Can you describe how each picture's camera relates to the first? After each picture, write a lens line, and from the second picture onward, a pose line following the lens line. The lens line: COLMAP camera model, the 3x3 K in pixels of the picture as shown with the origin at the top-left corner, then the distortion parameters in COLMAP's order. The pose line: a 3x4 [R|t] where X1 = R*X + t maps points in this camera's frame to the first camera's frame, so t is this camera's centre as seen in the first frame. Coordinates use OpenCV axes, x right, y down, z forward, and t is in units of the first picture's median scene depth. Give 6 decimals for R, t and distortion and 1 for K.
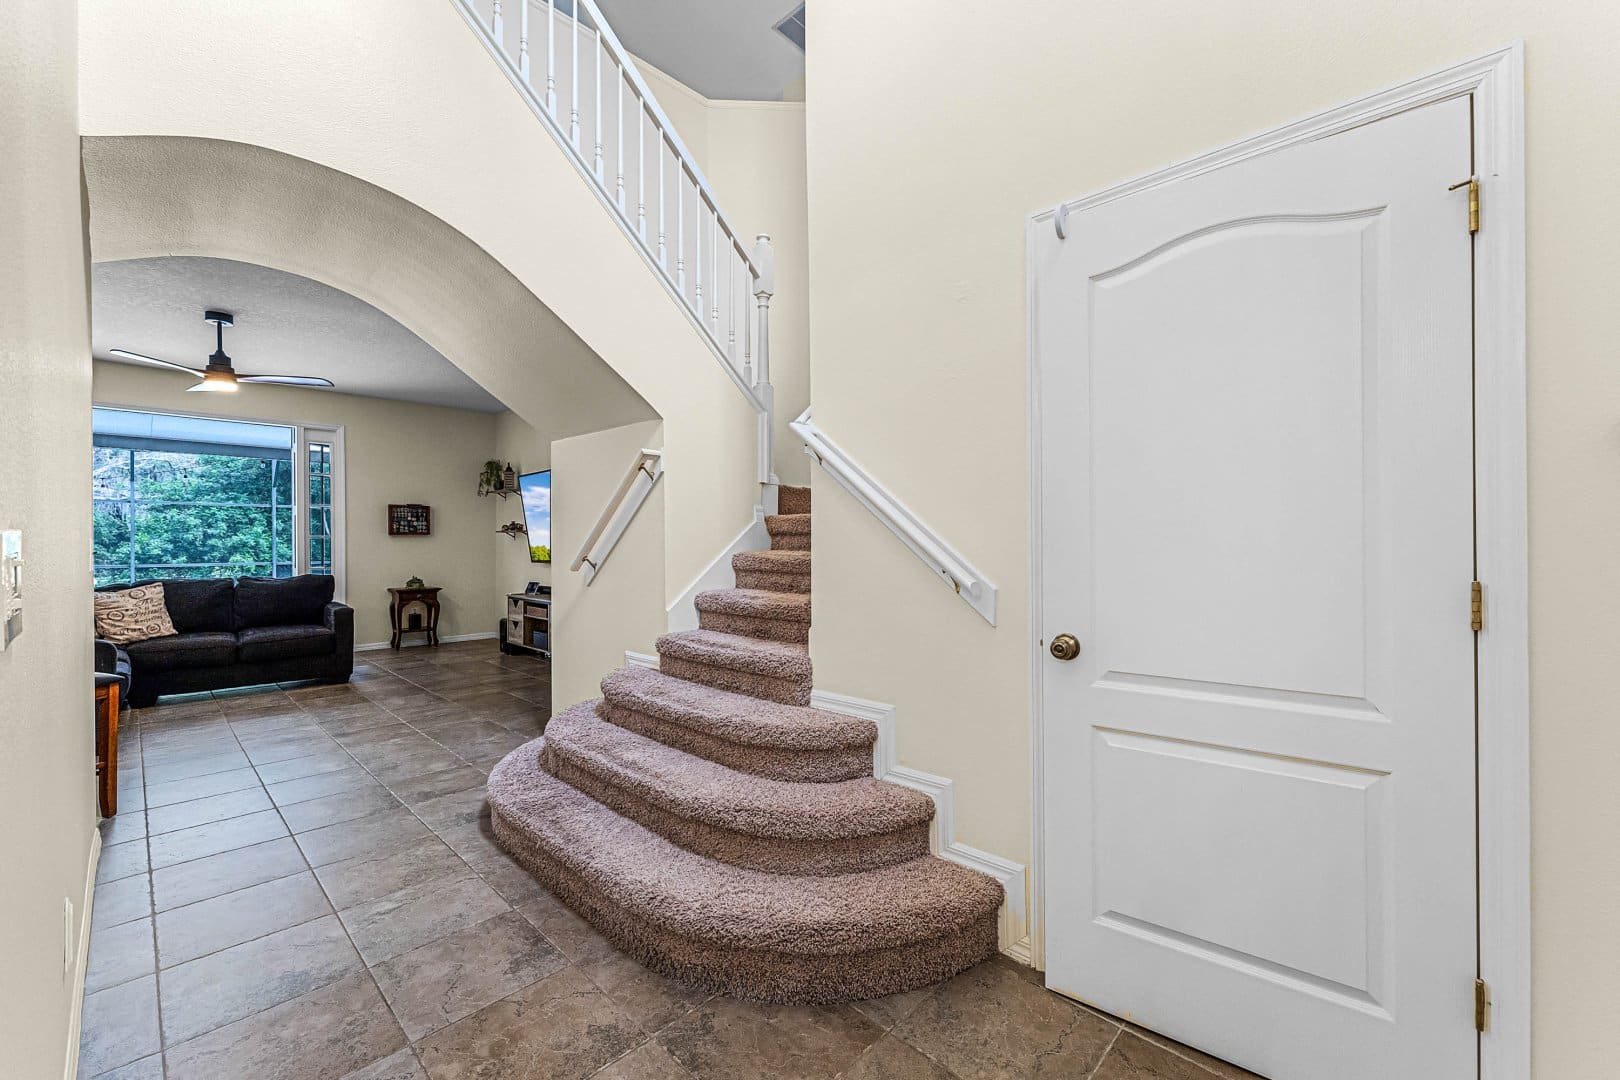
lens RADIAL K [[652.4, 0, 810.0], [0, 652.4, 540.0], [0, 0, 1]] dist [0.000269, -0.000008]
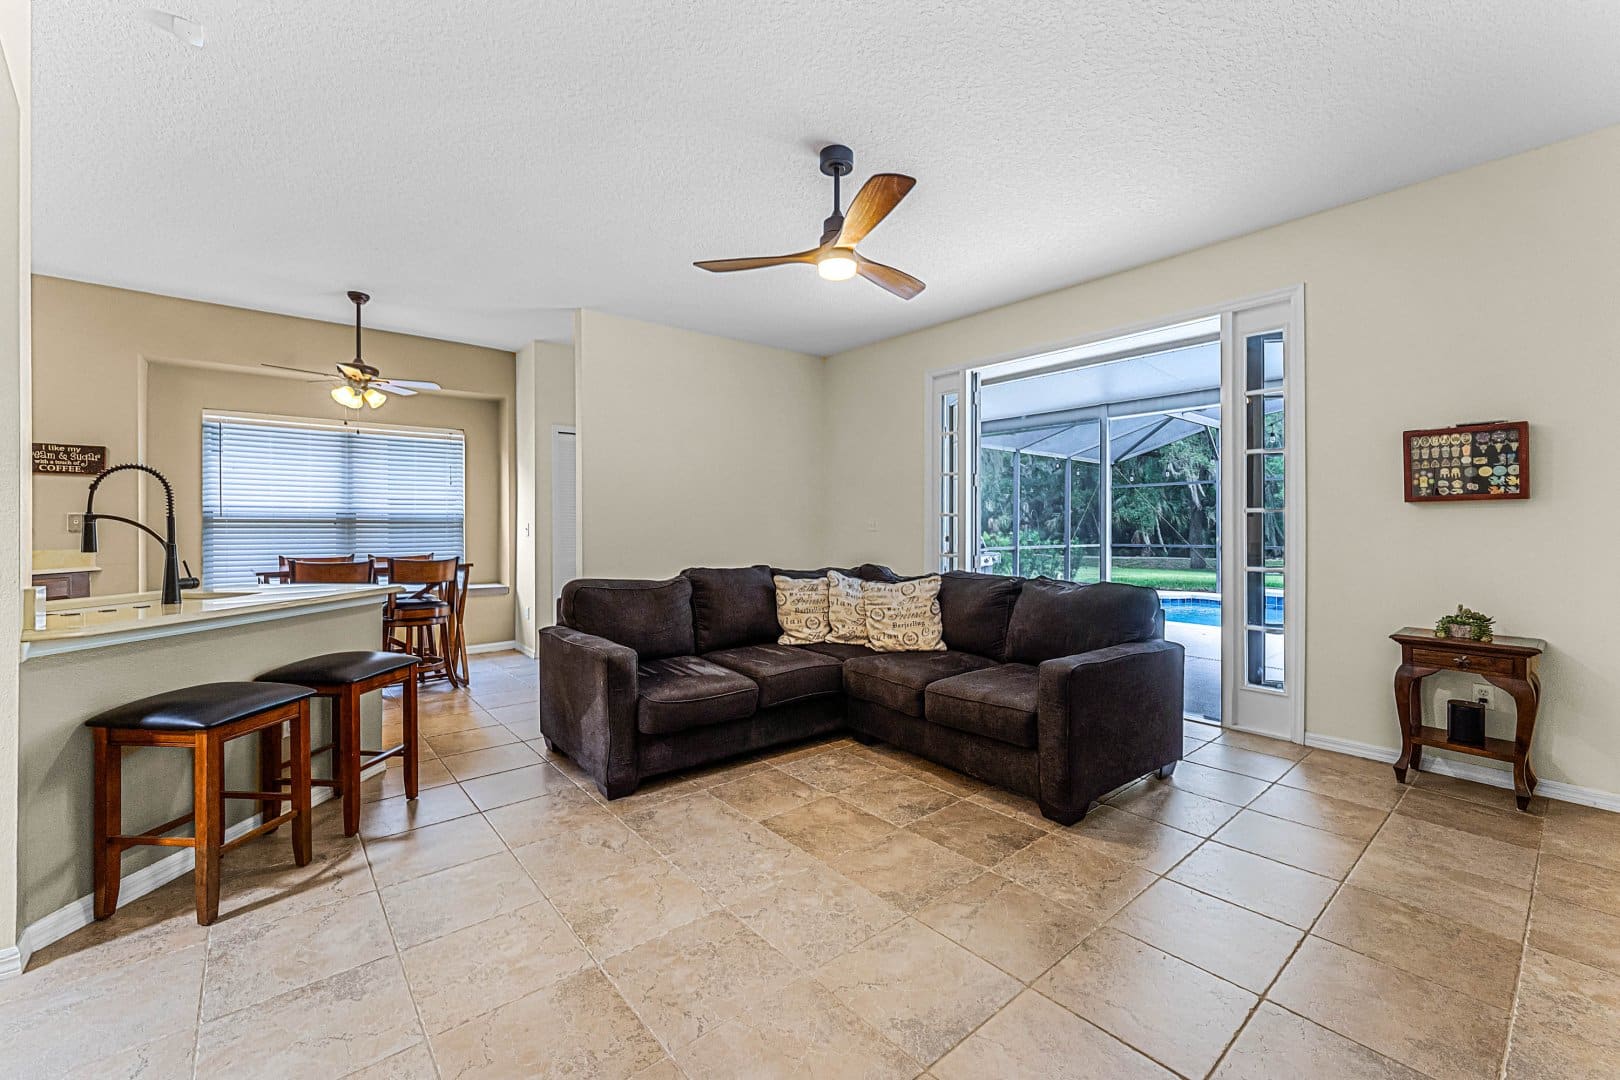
lens RADIAL K [[652.4, 0, 810.0], [0, 652.4, 540.0], [0, 0, 1]] dist [0.000269, -0.000008]
pose [[-0.103138, 0.026899, -0.994303, -0.179178], [0.005760, 0.999634, 0.026446, 0.003023], [0.994650, -0.002999, -0.103256, 0.655938]]
